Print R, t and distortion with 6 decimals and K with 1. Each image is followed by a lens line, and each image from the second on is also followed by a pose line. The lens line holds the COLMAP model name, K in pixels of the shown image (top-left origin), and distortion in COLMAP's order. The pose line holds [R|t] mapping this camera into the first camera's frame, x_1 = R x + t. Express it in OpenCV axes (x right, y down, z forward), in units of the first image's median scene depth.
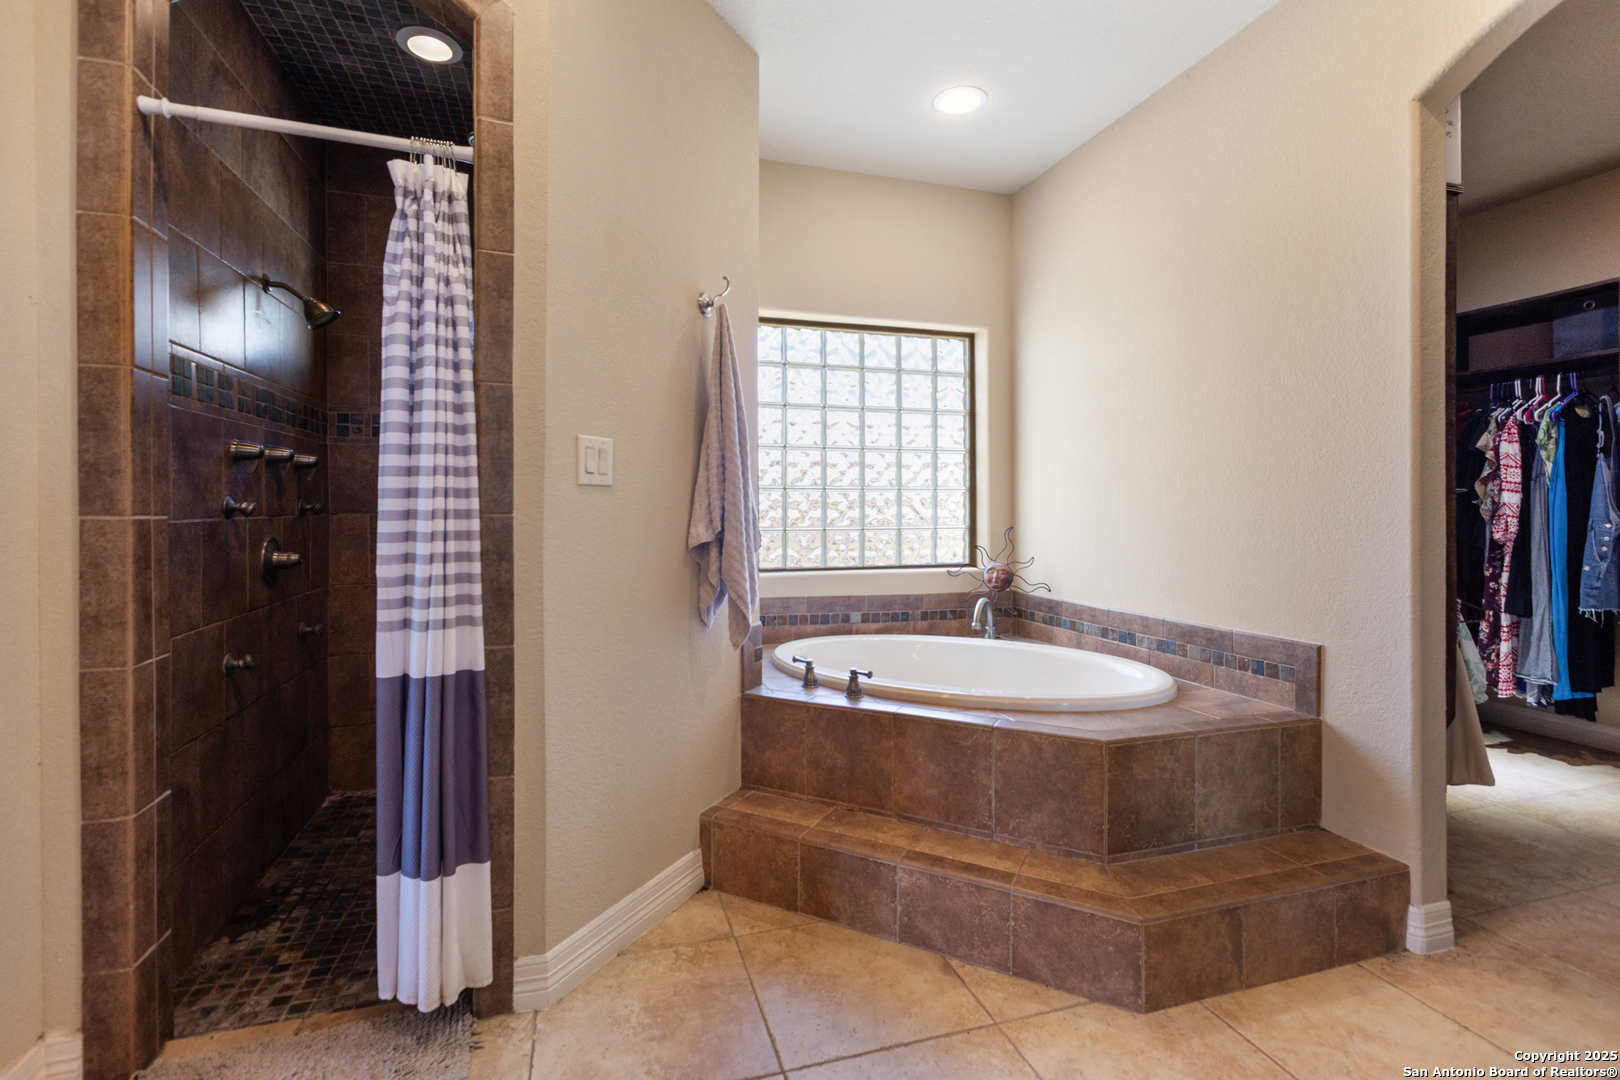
lens RADIAL K [[742.9, 0, 809.0], [0, 742.9, 505.1], [0, 0, 1]] dist [0.002499, 0.000302]
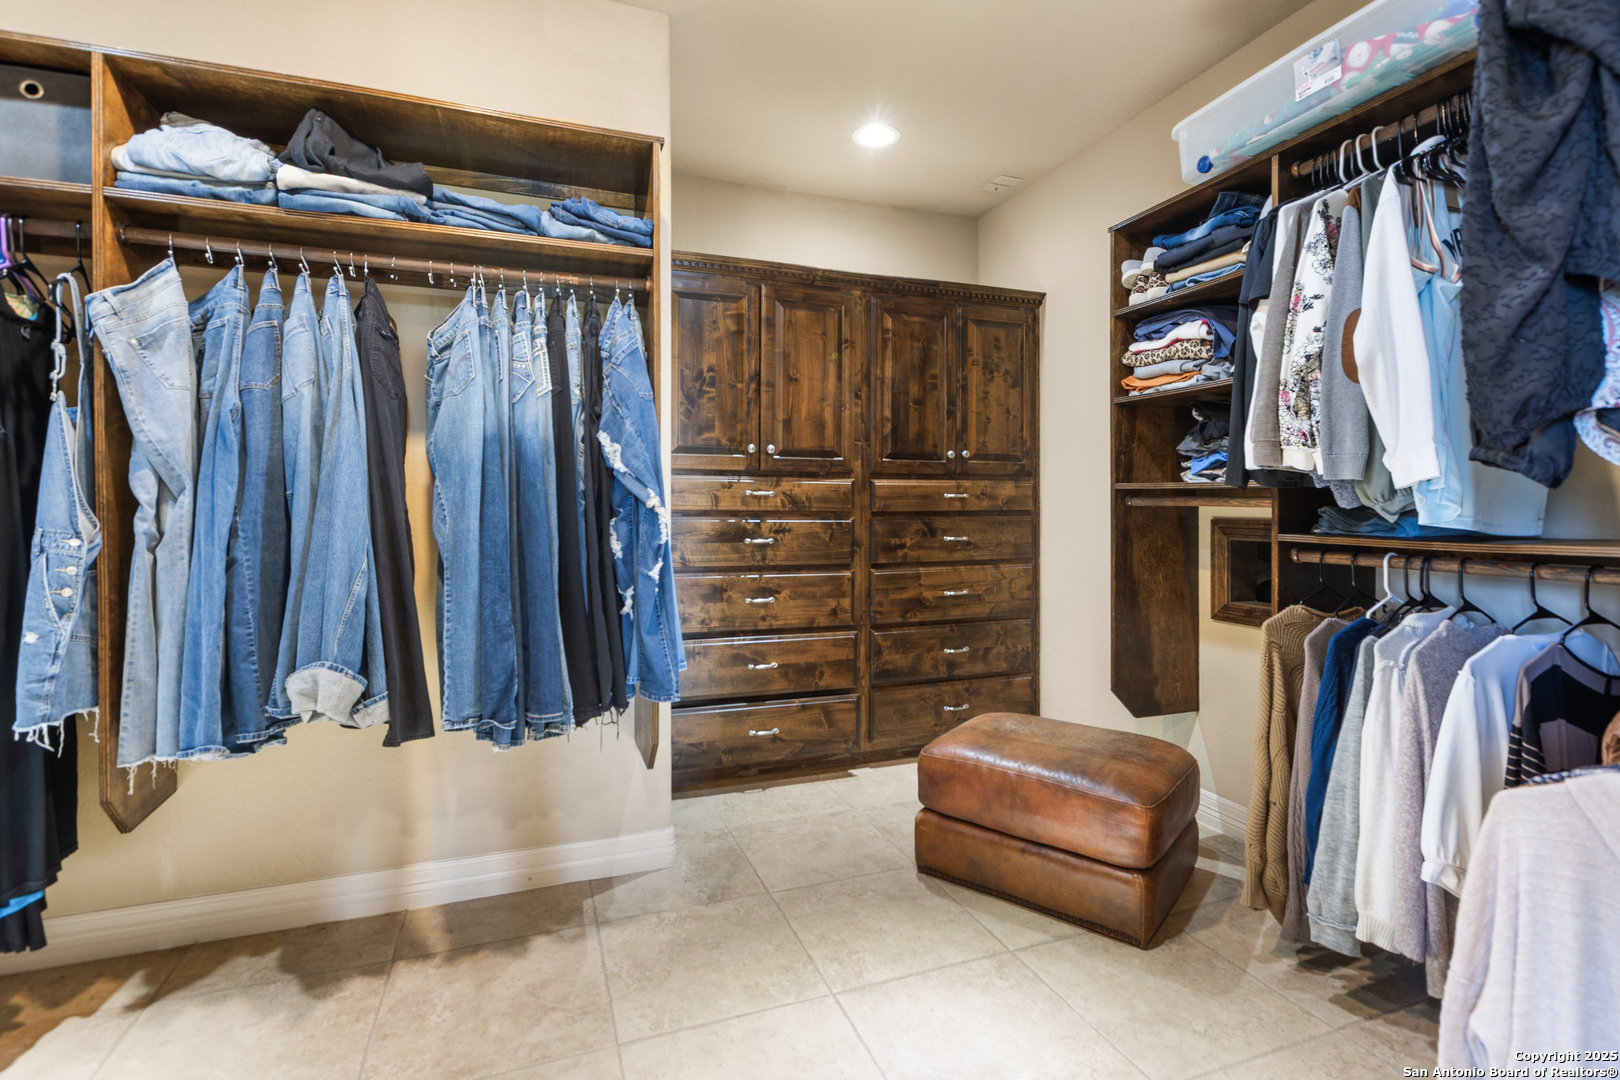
lens RADIAL K [[742.9, 0, 789.1], [0, 742.9, 506.7], [0, 0, 1]] dist [0.002499, 0.000302]
pose [[-0.046369, -0.000701, 0.998924, 0.842741], [0.001243, 0.999999, 0.000759, 0.005892], [-0.998924, 0.001277, -0.046368, 0.829418]]
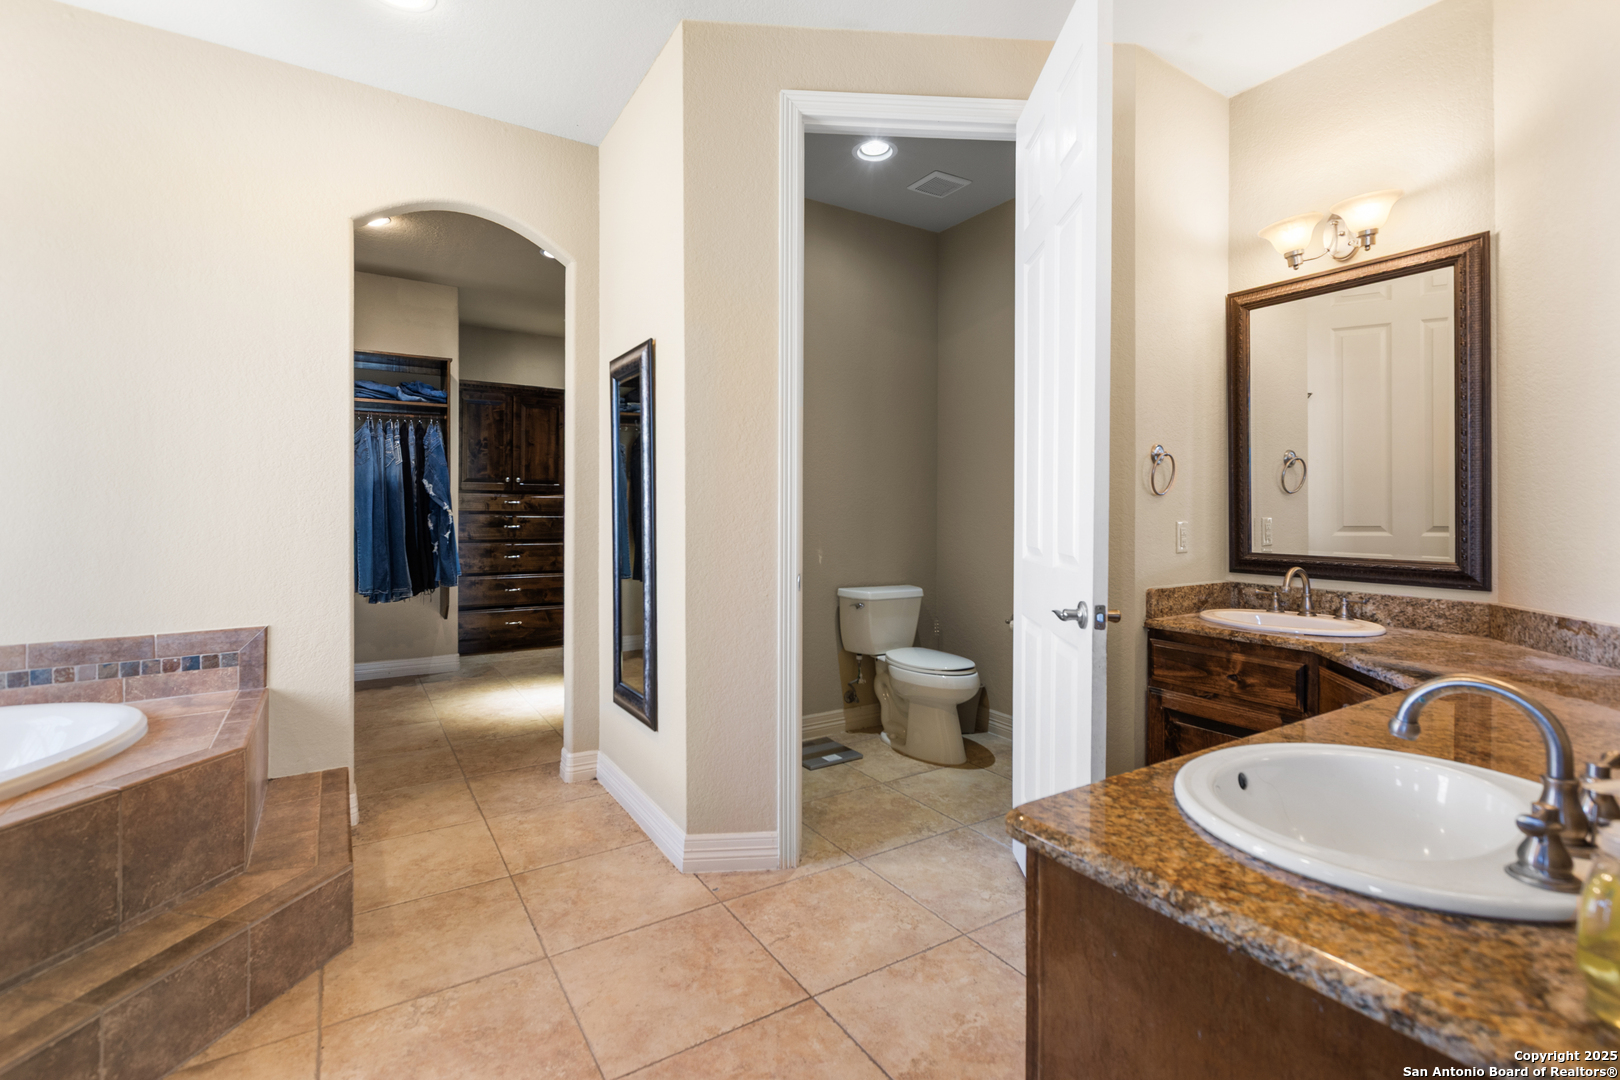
lens RADIAL K [[742.9, 0, 798.6], [0, 742.9, 512.1], [0, 0, 1]] dist [0.002499, 0.000302]
pose [[-0.260970, -0.006890, 0.965322, -0.696619], [-0.005023, 0.999971, 0.005779, -0.003527], [-0.965334, -0.003340, -0.260997, 0.511745]]
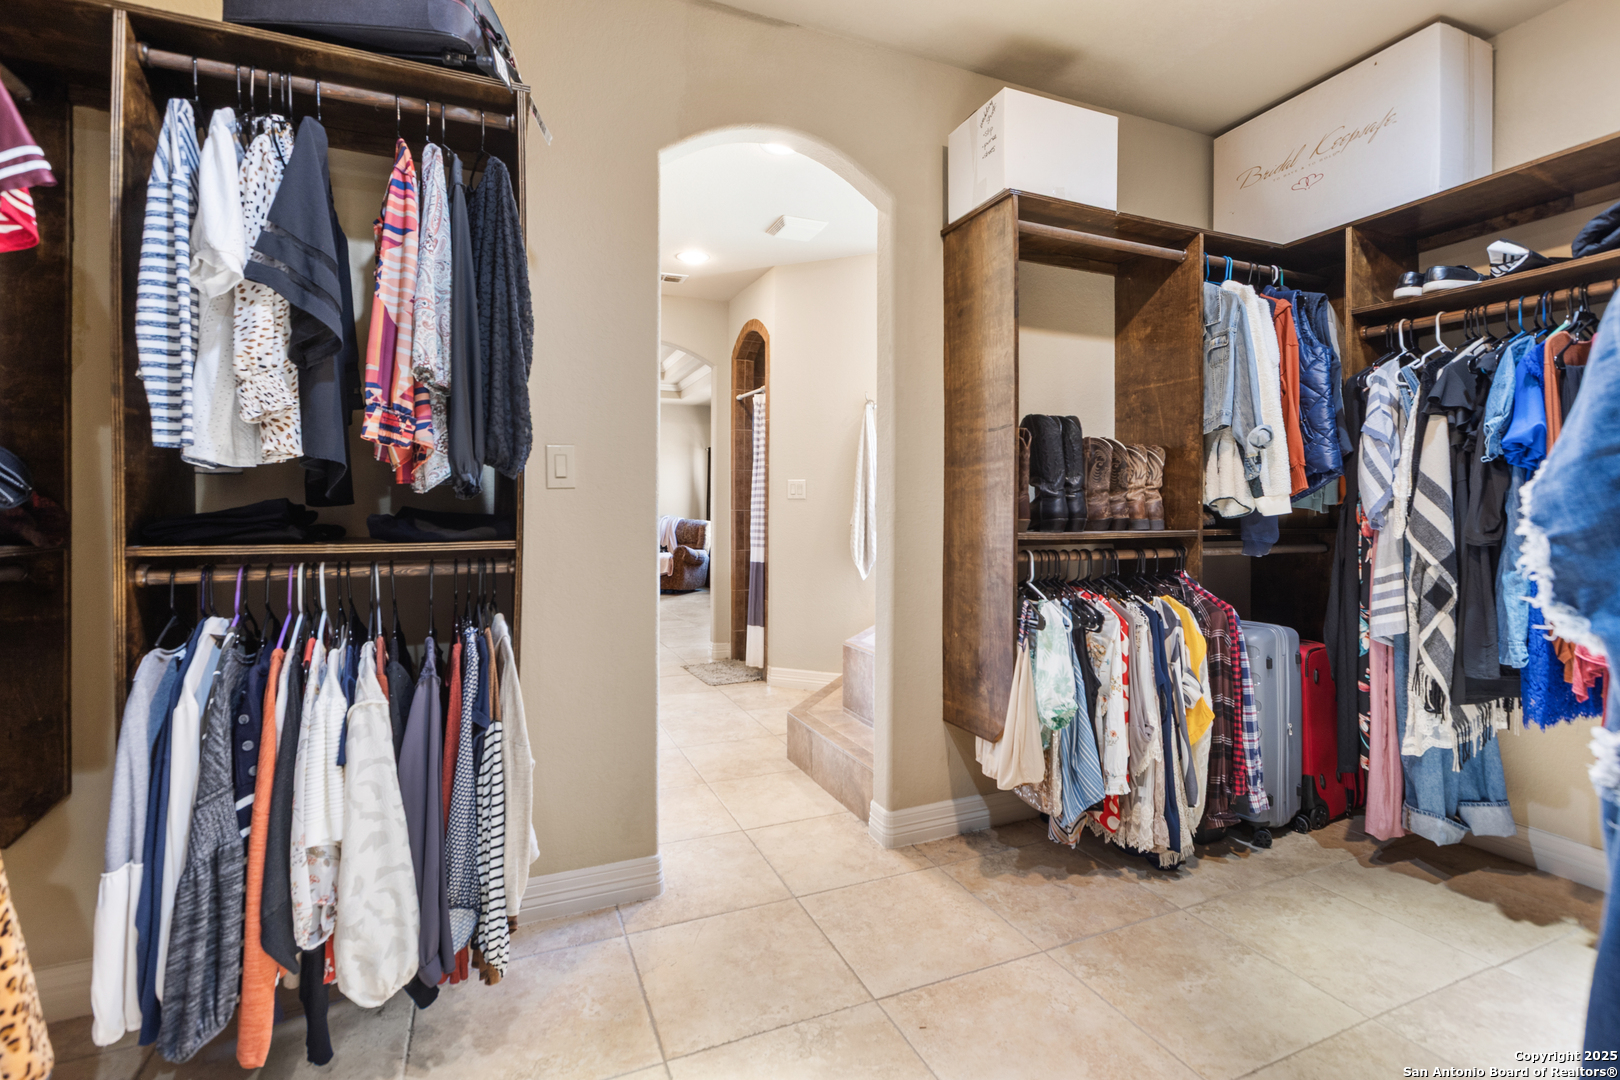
lens RADIAL K [[742.9, 0, 794.1], [0, 742.9, 499.8], [0, 0, 1]] dist [0.002499, 0.000302]
pose [[0.095881, -0.009703, -0.995346, 1.995211], [-0.001123, 0.999951, -0.009857, 0.000401], [0.995392, 0.002063, 0.095865, 0.667095]]
